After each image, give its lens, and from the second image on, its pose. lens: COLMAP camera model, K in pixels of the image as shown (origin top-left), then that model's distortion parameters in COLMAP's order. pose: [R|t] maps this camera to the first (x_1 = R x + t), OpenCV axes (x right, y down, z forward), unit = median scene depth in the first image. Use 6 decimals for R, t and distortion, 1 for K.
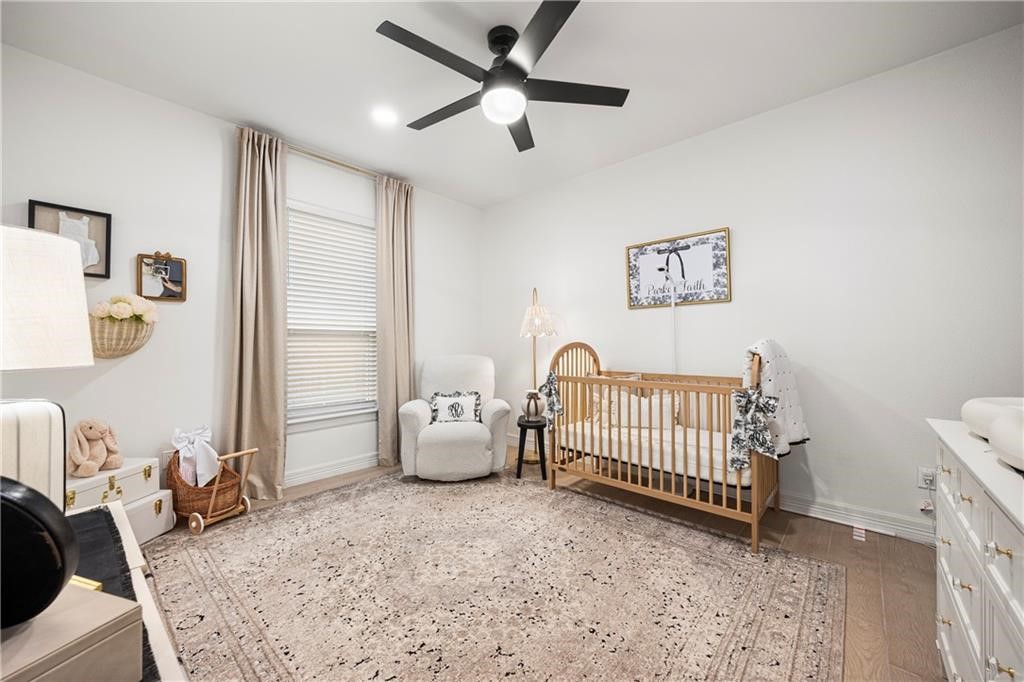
lens RADIAL K [[374.5, 0, 509.3], [0, 374.5, 342.5], [0, 0, 1]] dist [-0.005576, 0.000123]
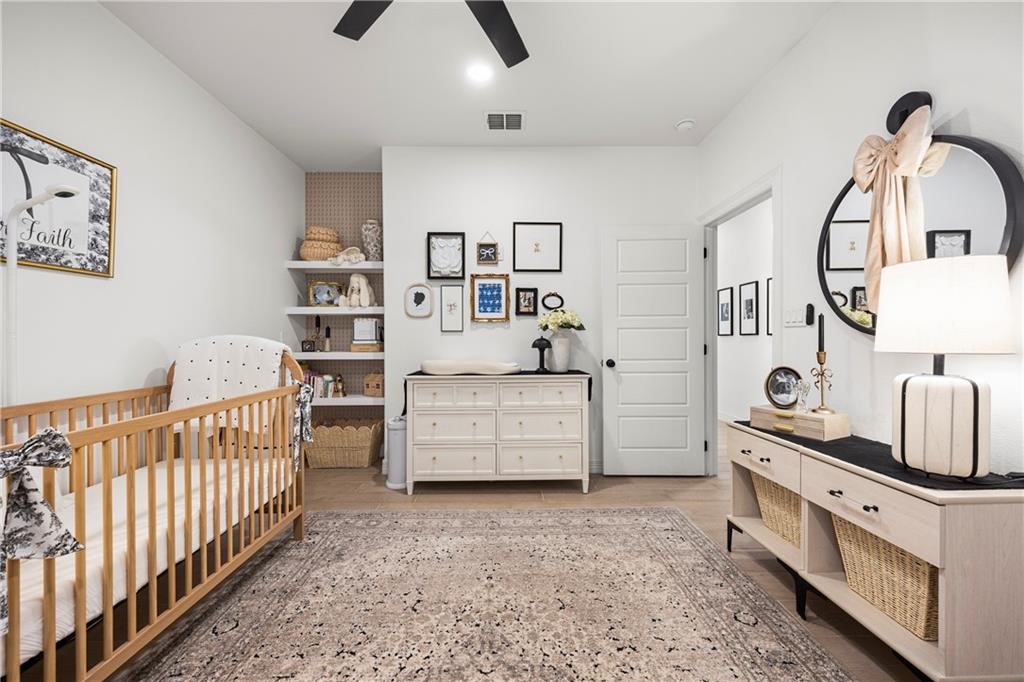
lens RADIAL K [[374.5, 0, 510.3], [0, 374.5, 340.8], [0, 0, 1]] dist [-0.005576, 0.000123]
pose [[-0.665824, 0.002222, 0.746106, -0.374878], [0.002784, 0.999996, -0.000494, 0.004196], [-0.746104, 0.001748, -0.665827, 0.906202]]
